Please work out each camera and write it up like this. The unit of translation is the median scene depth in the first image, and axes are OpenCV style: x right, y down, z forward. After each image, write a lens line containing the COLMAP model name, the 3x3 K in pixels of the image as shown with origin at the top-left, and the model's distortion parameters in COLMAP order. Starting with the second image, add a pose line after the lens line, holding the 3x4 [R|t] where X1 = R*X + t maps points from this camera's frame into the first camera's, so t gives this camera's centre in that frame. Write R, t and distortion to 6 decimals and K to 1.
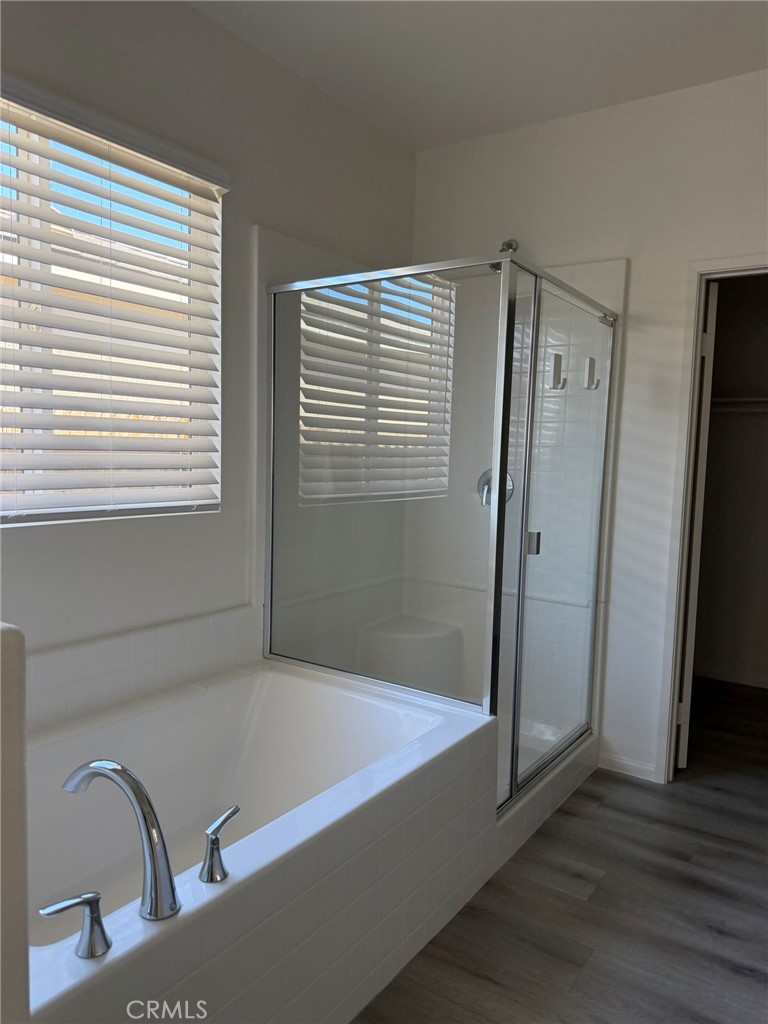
lens RADIAL K [[720.8, 0, 399.8], [0, 720.8, 525.3], [0, 0, 1]] dist [0.020784, -0.035963]
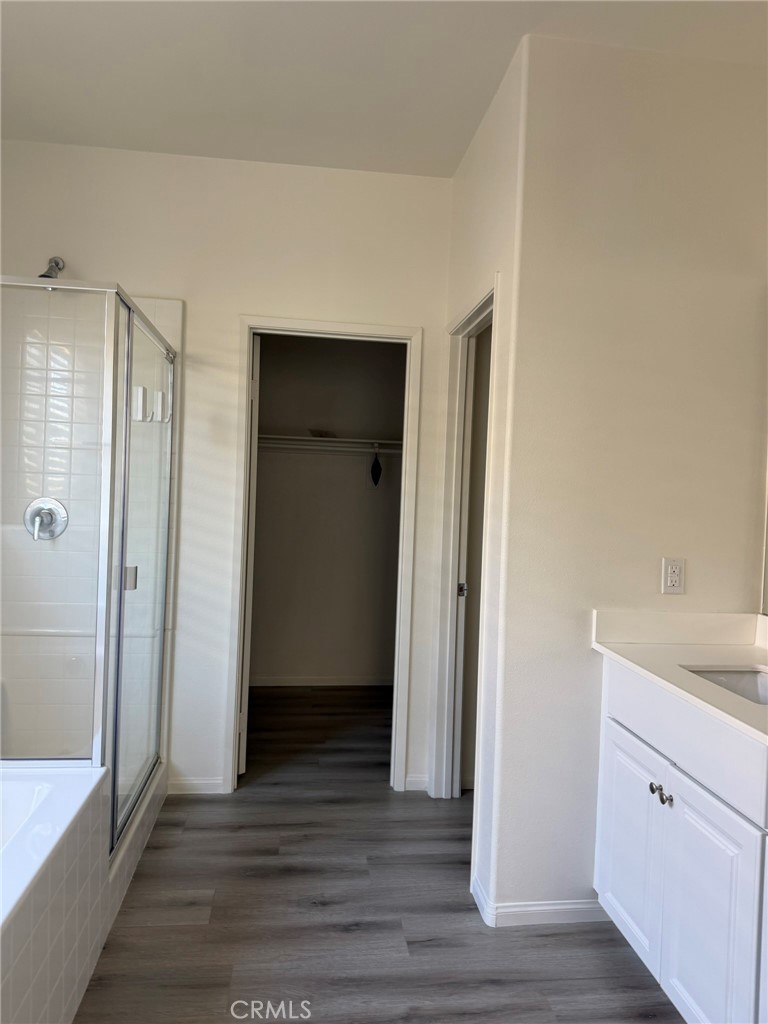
lens RADIAL K [[720.8, 0, 383.5], [0, 720.8, 512.3], [0, 0, 1]] dist [0.020784, -0.035963]
pose [[0.750010, -0.020221, 0.661118, -0.183562], [0.048939, 0.998489, -0.024980, -0.020828], [-0.659614, 0.051090, 0.749866, 0.031385]]
